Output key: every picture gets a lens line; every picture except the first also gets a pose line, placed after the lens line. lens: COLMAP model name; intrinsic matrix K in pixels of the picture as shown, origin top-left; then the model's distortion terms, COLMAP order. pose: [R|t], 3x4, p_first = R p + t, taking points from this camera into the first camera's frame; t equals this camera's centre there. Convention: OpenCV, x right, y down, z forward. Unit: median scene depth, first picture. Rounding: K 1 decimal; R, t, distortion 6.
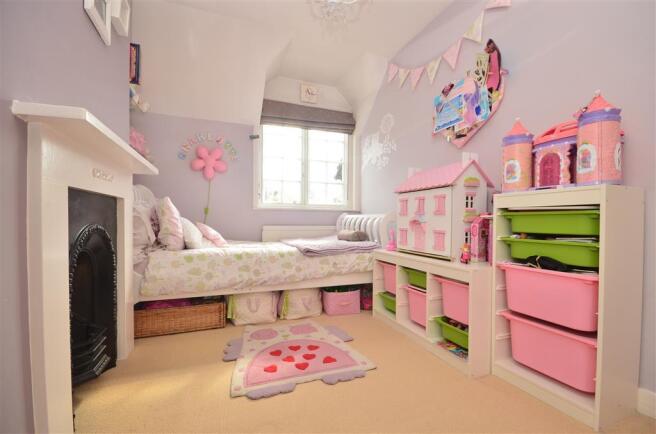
lens RADIAL K [[288.9, 0, 329.5], [0, 288.9, 221.6], [0, 0, 1]] dist [-0.001957, -0.002402]
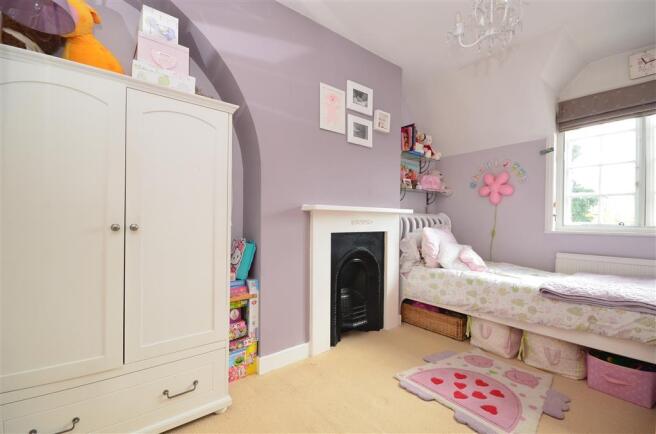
lens RADIAL K [[288.9, 0, 329.8], [0, 288.9, 219.1], [0, 0, 1]] dist [-0.001957, -0.002402]
pose [[0.275487, -0.010254, -0.961250, 0.583110], [-0.013642, 0.999801, -0.014575, -0.090880], [0.961208, 0.017129, 0.275292, 0.175081]]
